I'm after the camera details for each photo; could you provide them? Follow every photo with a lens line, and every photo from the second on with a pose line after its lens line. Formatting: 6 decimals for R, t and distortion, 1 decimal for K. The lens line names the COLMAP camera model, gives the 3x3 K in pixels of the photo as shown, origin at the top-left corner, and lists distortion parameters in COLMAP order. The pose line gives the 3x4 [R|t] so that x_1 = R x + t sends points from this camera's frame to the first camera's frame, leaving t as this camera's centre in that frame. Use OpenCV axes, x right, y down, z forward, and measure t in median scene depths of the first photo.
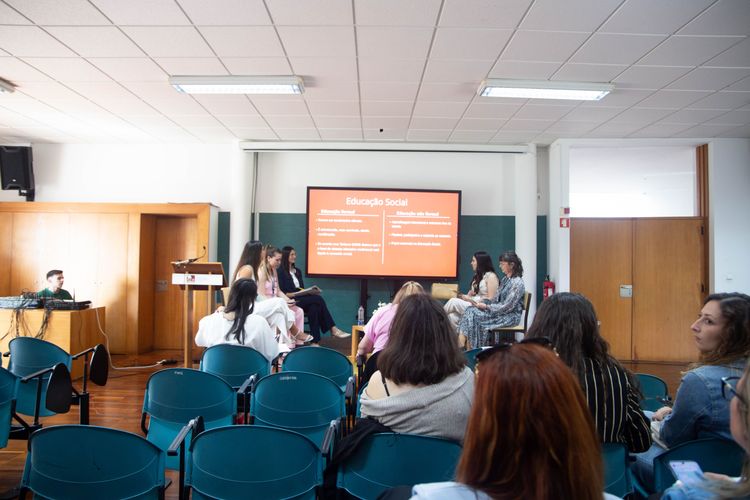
lens RADIAL K [[518.6, 0, 373.7], [0, 518.6, 248.0], [0, 0, 1]] dist [-0.122429, 0.077404]
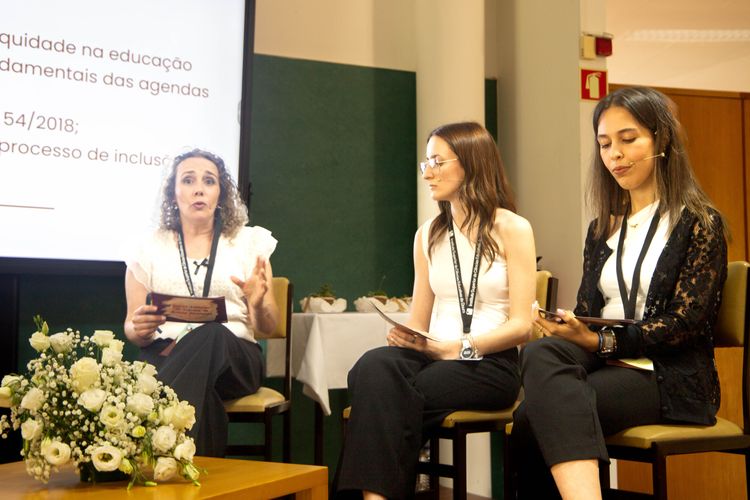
lens RADIAL K [[1023.0, 0, 378.1], [0, 1023.0, 248.1], [0, 0, 1]] dist [0.091342, 0.000000]
pose [[0.867957, 0.019712, 0.496247, -0.046458], [0.001492, 0.999104, -0.042296, 0.075009], [-0.496636, 0.037452, 0.867150, 0.530043]]
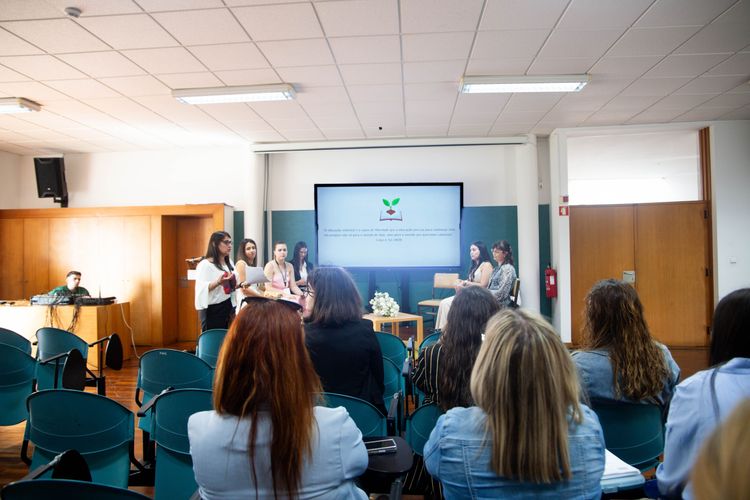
lens RADIAL K [[518.6, 0, 371.9], [0, 518.6, 248.3], [0, 0, 1]] dist [-0.122429, 0.077404]
pose [[0.996509, -0.027285, -0.078900, 0.071321], [0.028341, 0.999523, 0.012295, 0.001523], [0.078527, -0.014489, 0.996807, -0.044777]]
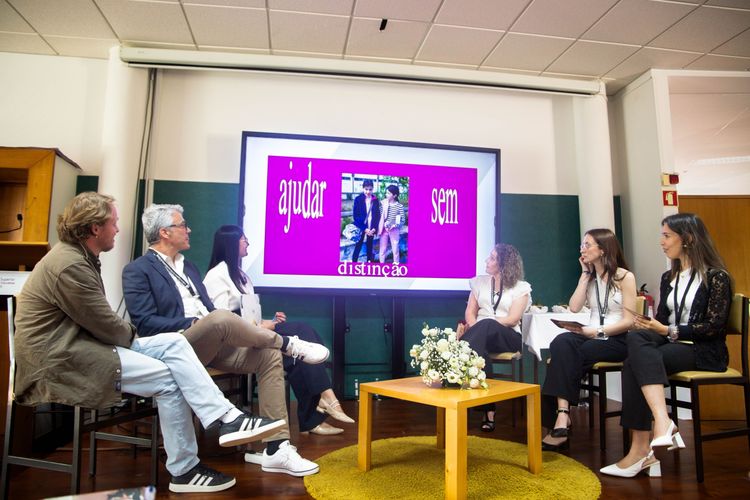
lens RADIAL K [[518.6, 0, 375.2], [0, 518.6, 247.9], [0, 0, 1]] dist [-0.122429, 0.077404]
pose [[0.986902, 0.007074, 0.161168, -0.079322], [0.006942, 0.996250, -0.086239, 0.060932], [-0.161173, 0.086228, 0.983152, 0.463525]]
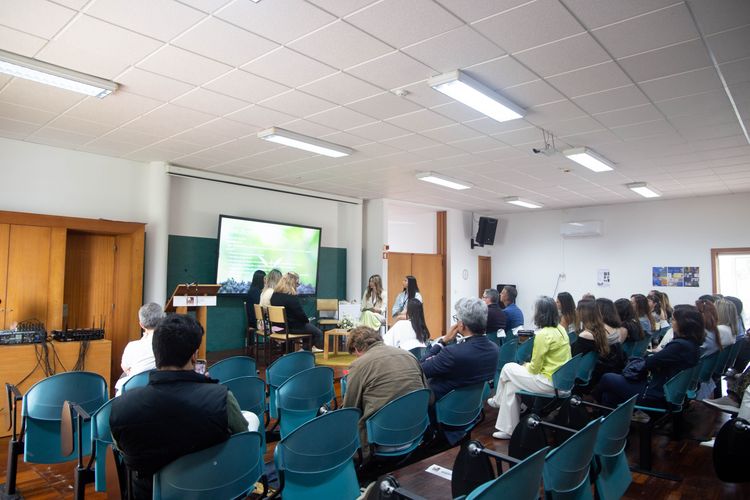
lens RADIAL K [[518.6, 0, 376.3], [0, 518.6, 247.4], [0, 0, 1]] dist [-0.122429, 0.077404]
pose [[0.661592, 0.044840, 0.748523, -0.770163], [-0.022452, 0.998948, -0.039997, -0.012798], [-0.749528, 0.009656, 0.661902, 0.025865]]
